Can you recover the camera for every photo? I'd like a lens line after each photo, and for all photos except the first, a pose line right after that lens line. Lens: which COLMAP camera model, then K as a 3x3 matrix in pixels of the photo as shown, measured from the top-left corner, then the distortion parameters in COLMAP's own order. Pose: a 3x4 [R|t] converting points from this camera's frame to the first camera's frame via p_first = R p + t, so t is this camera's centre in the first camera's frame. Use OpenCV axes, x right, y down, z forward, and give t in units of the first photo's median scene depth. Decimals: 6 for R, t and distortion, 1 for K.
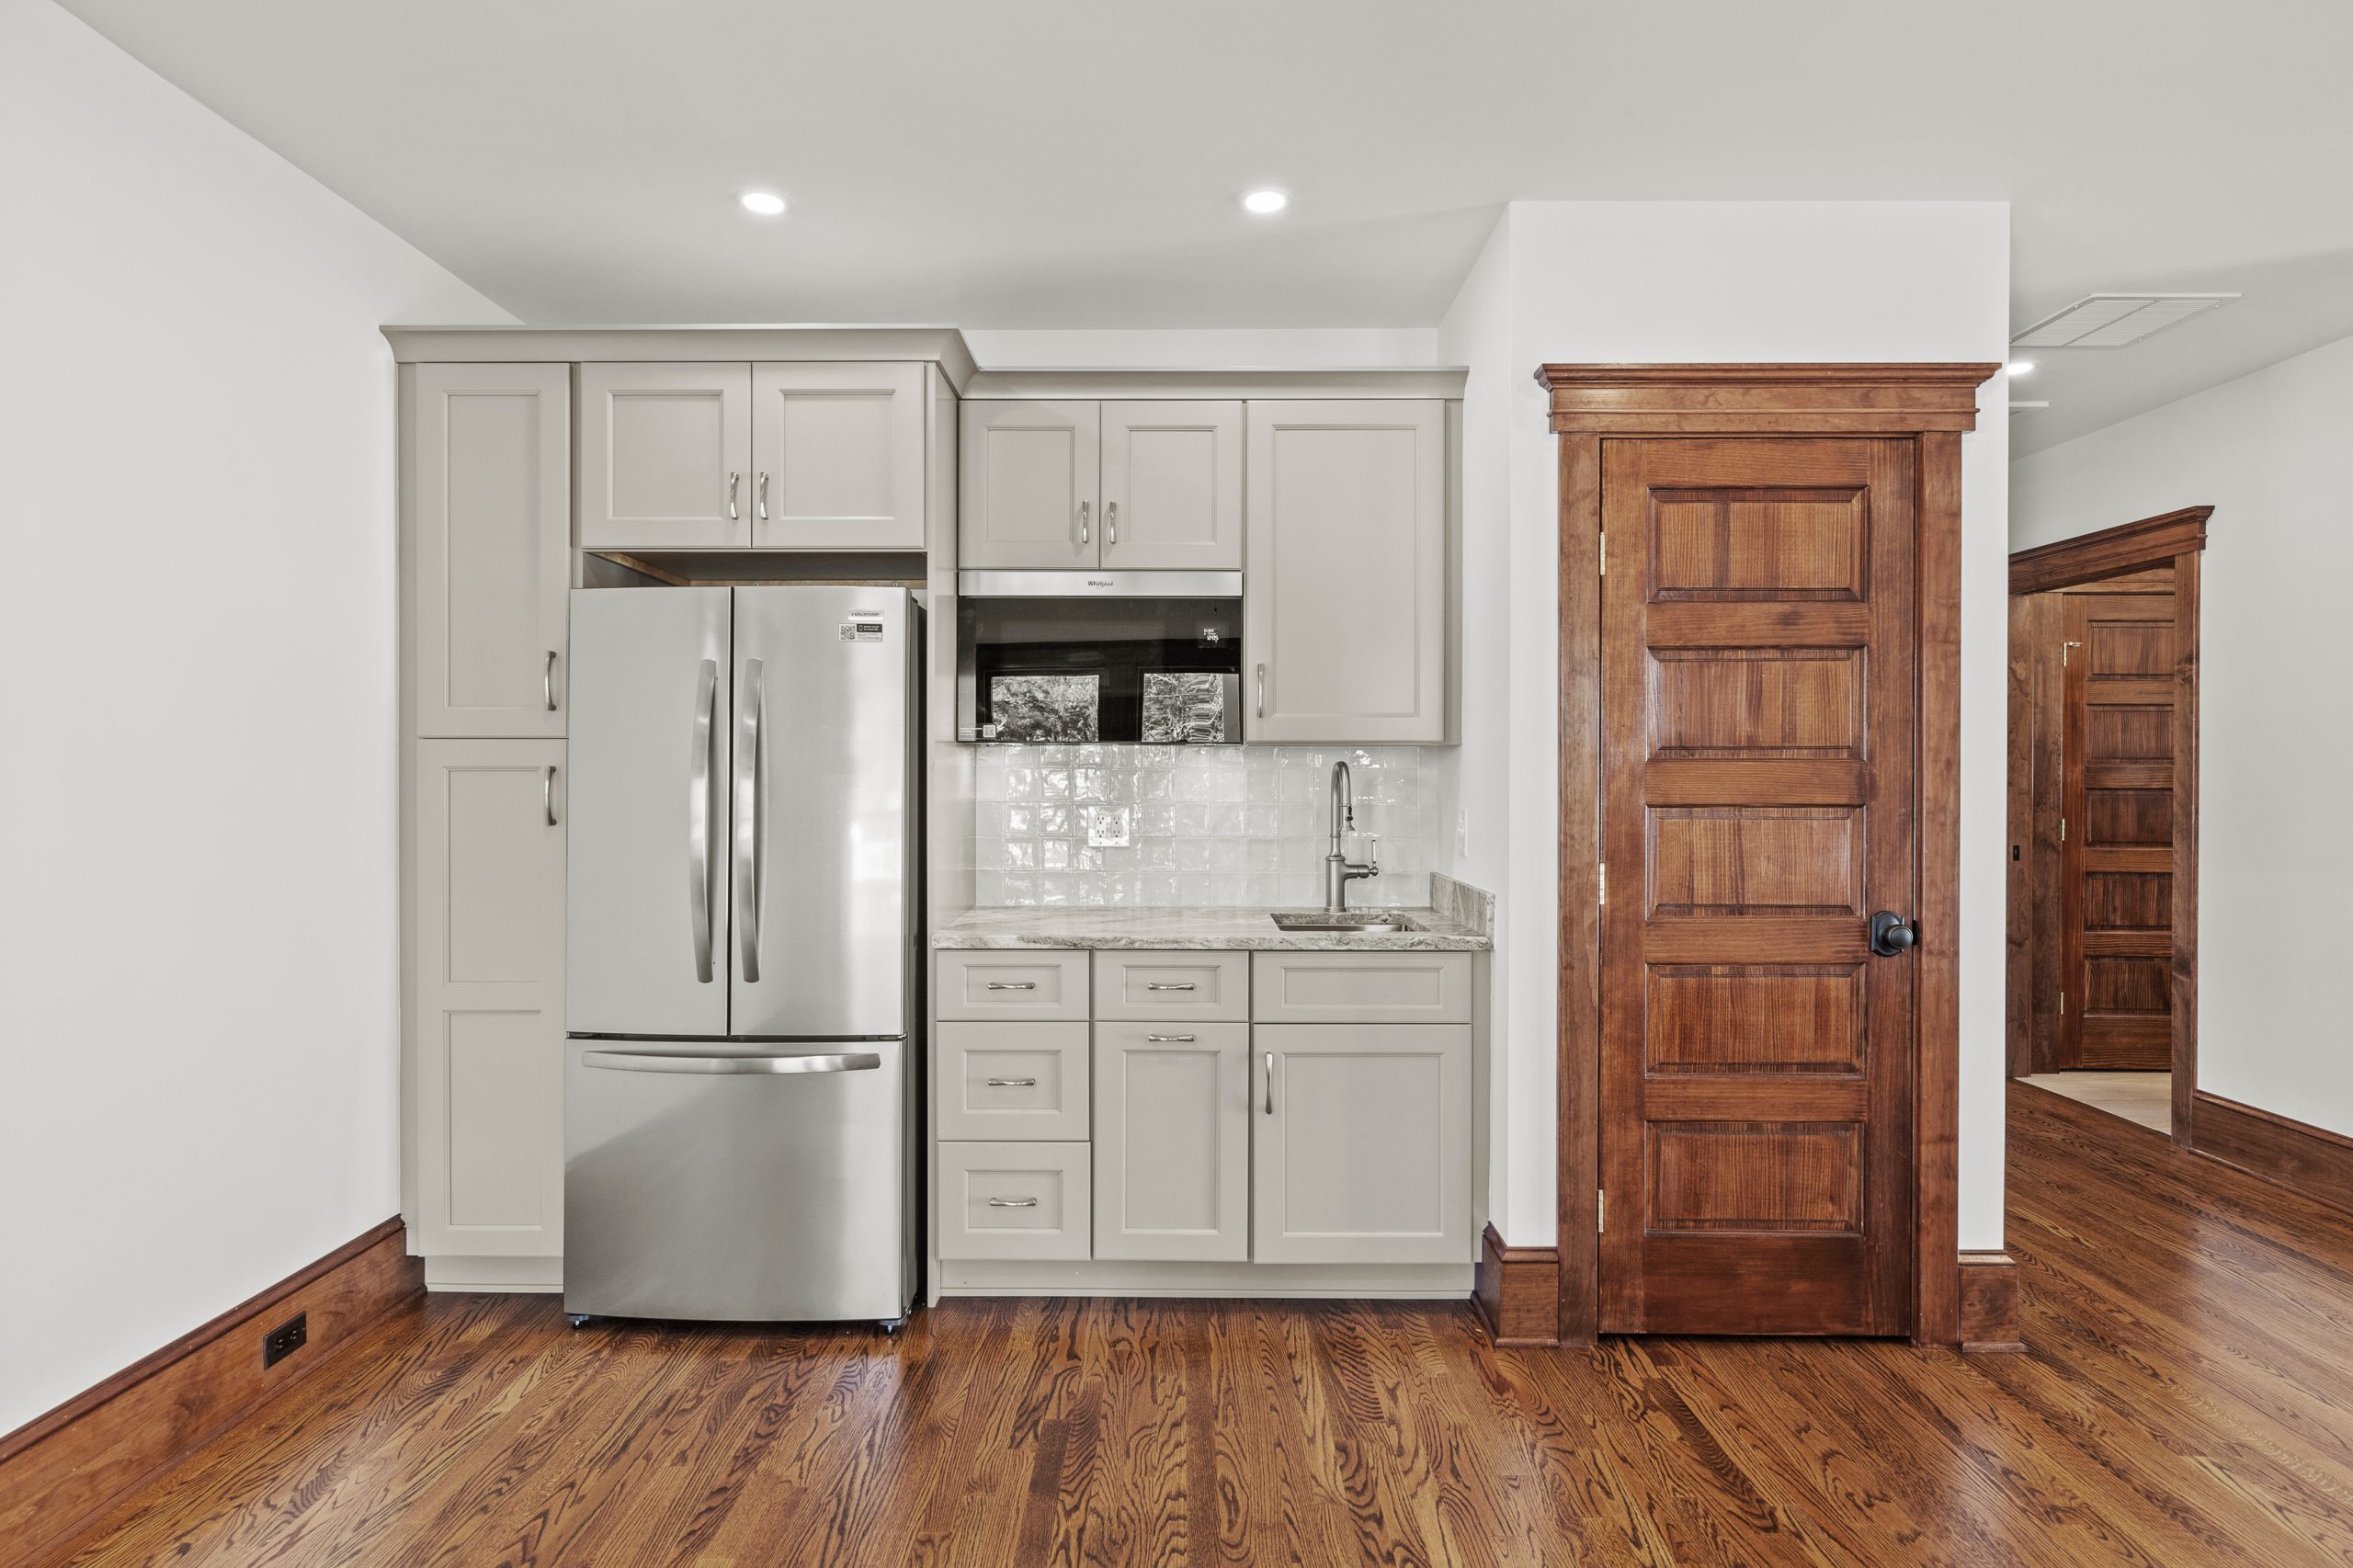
lens RADIAL K [[1196.3, 0, 1176.5], [0, 1196.3, 784.0], [0, 0, 1]] dist [-0.001752, -0.000260]
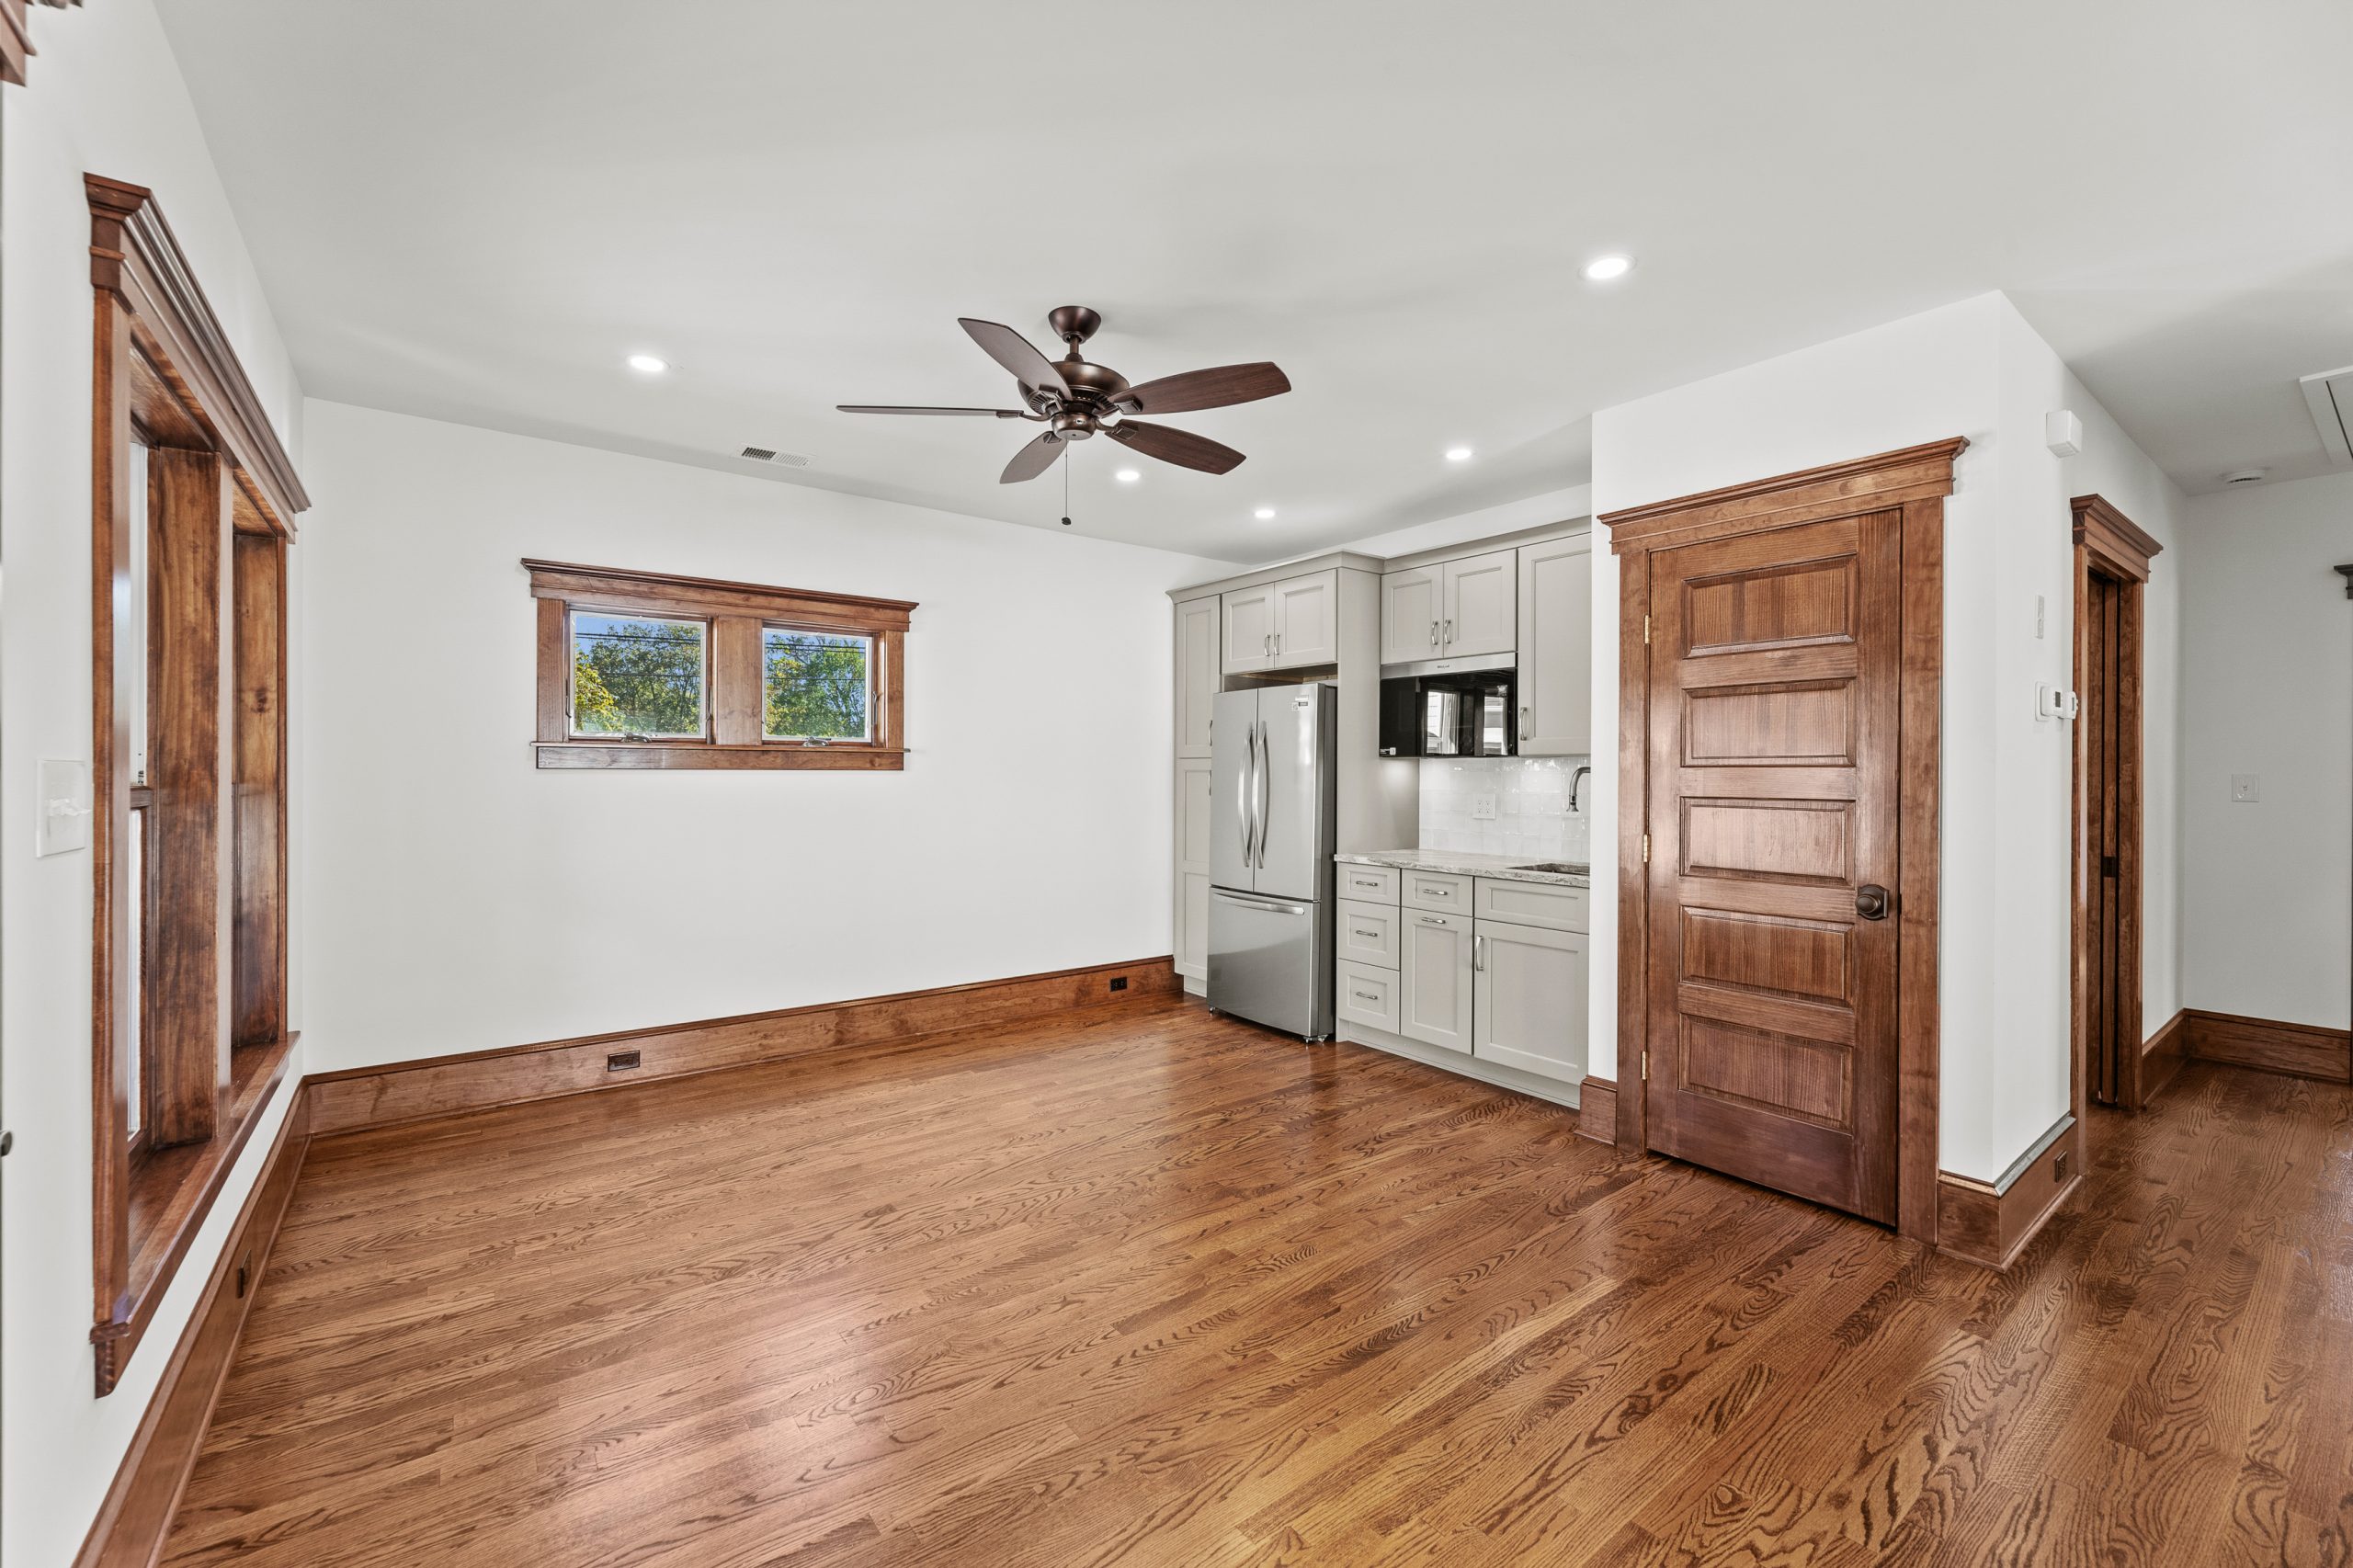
lens RADIAL K [[970.0, 0, 1171.3], [0, 970.0, 781.4], [0, 0, 1]] dist [-0.001574, -0.000213]
pose [[0.612047, 0.009900, -0.790759, 0.948319], [-0.011475, 0.999928, 0.003637, 0.001619], [0.790738, 0.006848, 0.612117, -0.220223]]
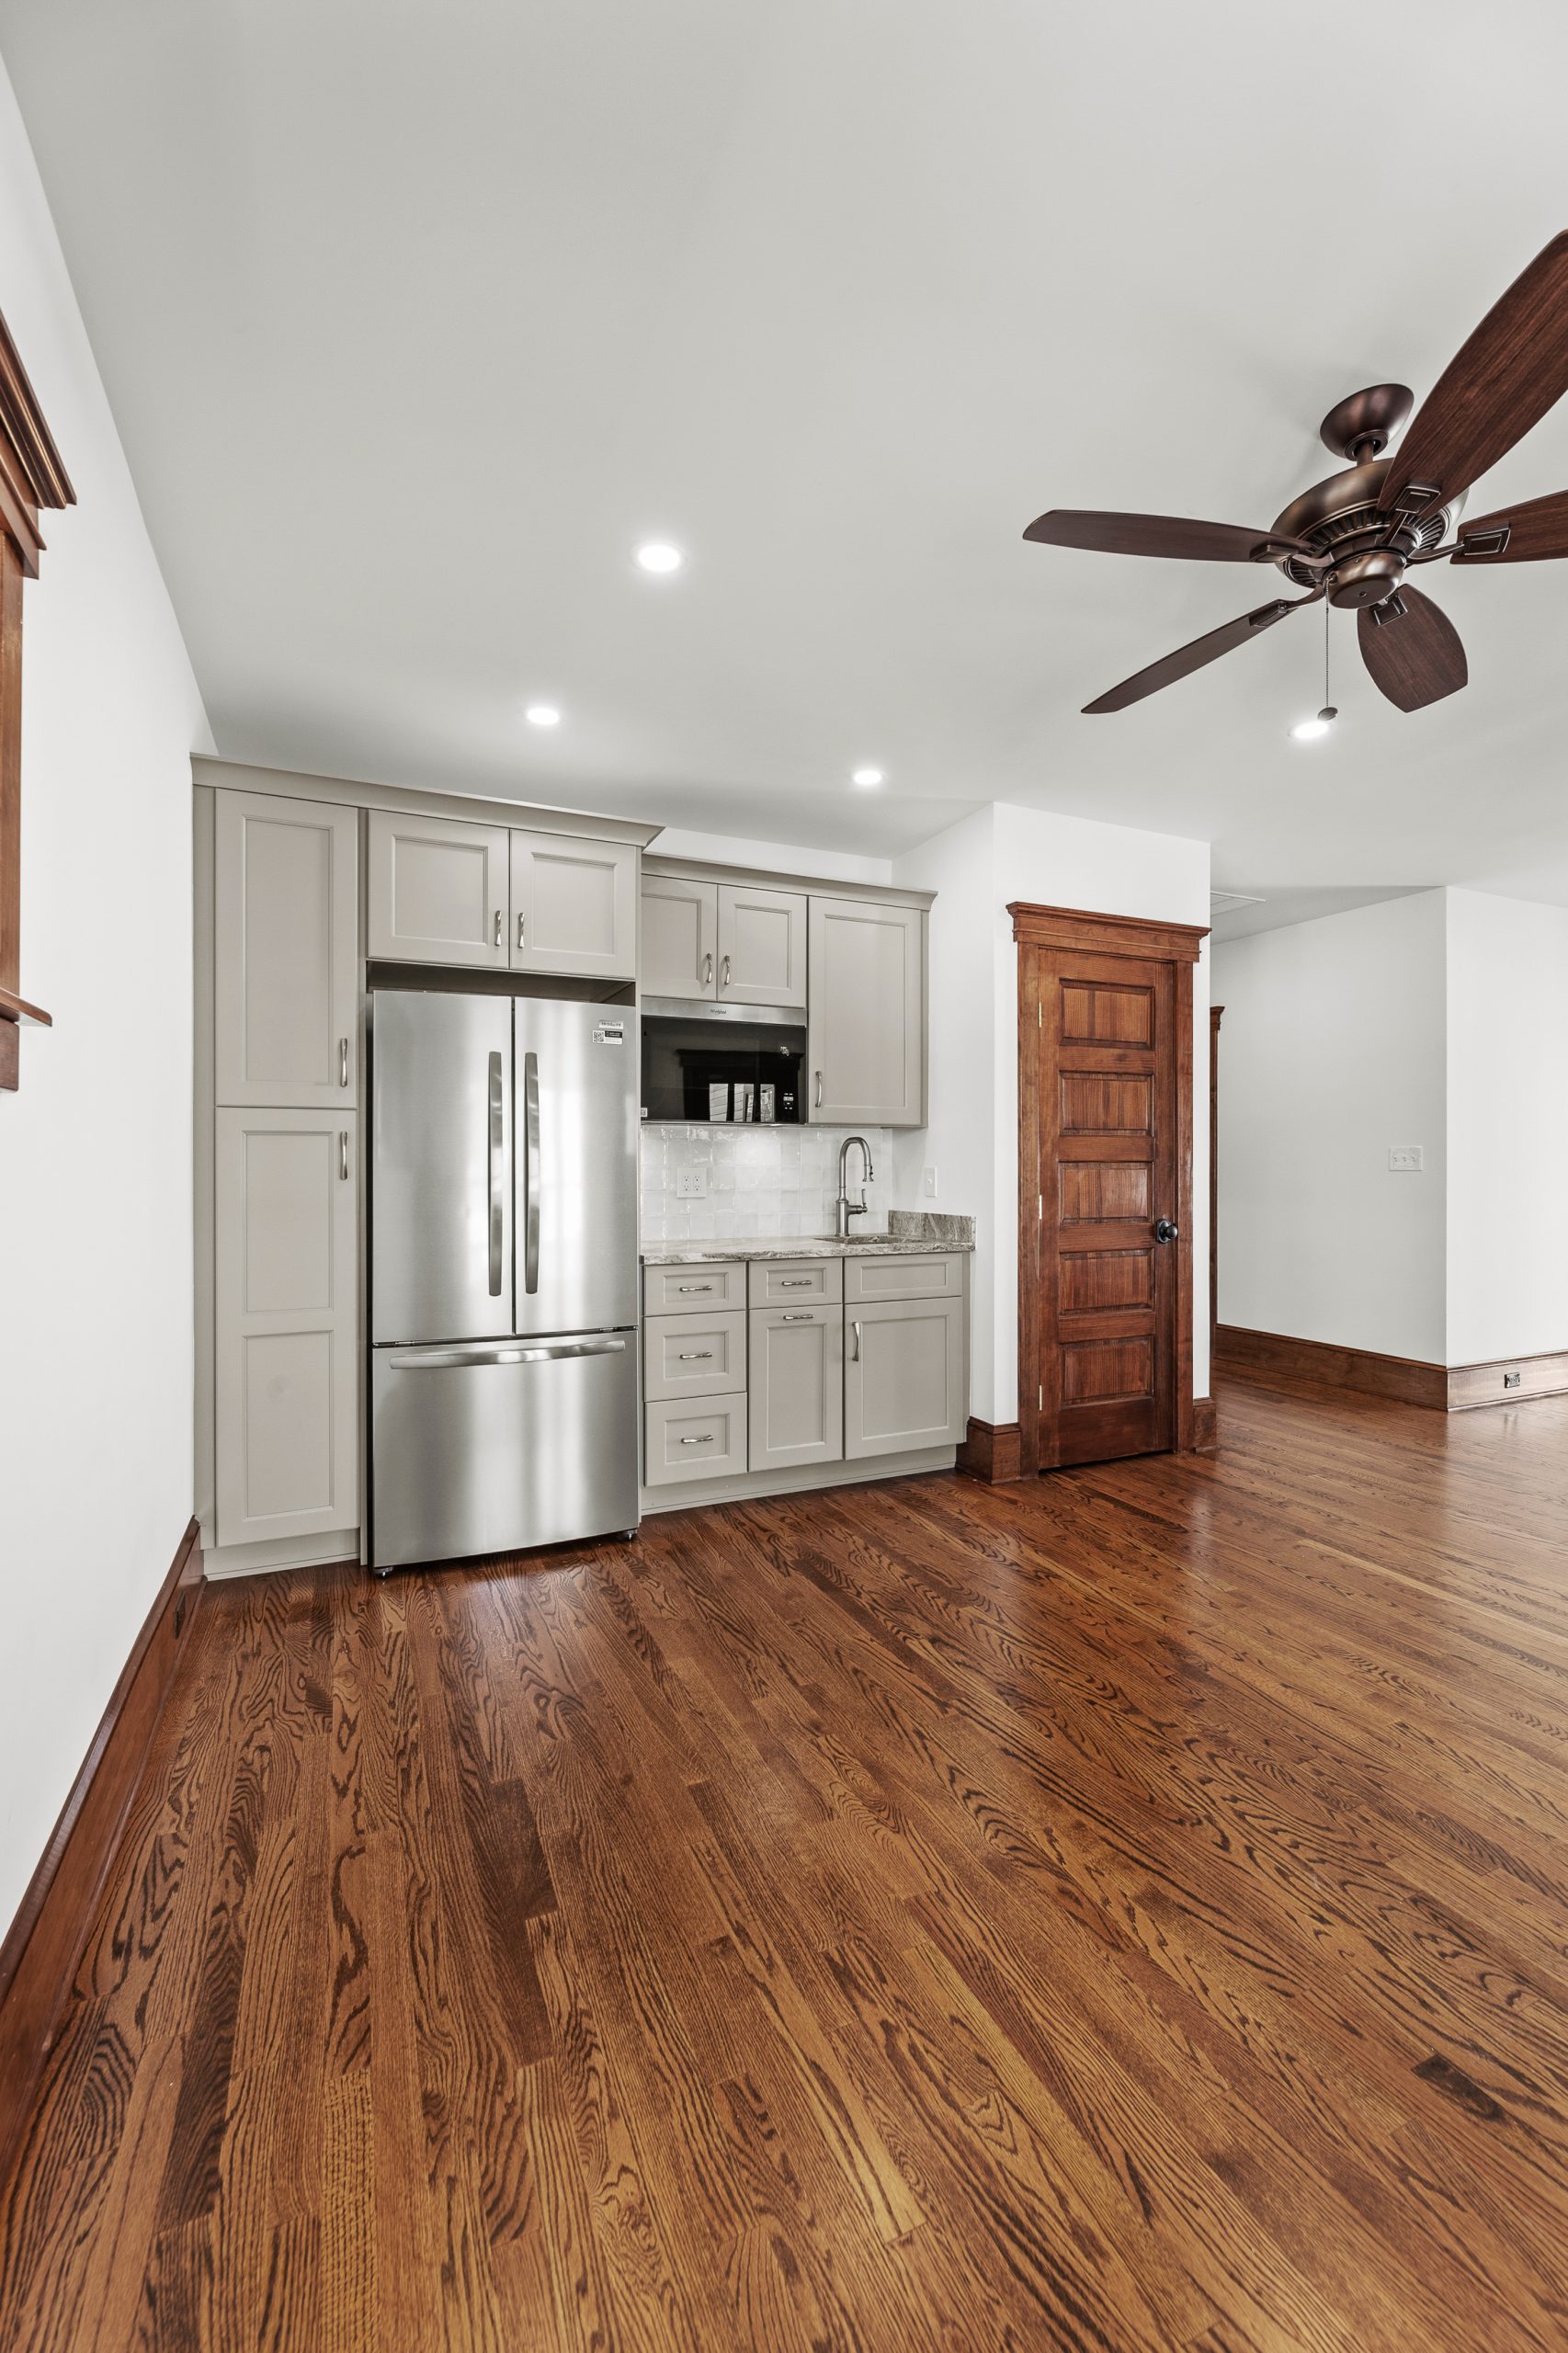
lens RADIAL K [[970.0, 0, 800.6], [0, 970.0, 1171.7], [0, 0, 1]] dist [-0.001574, -0.000213]
pose [[0.904080, -0.004785, 0.427337, -0.545595], [0.006453, 0.999976, -0.002455, 0.033701], [-0.427315, 0.004977, 0.904089, -0.111305]]
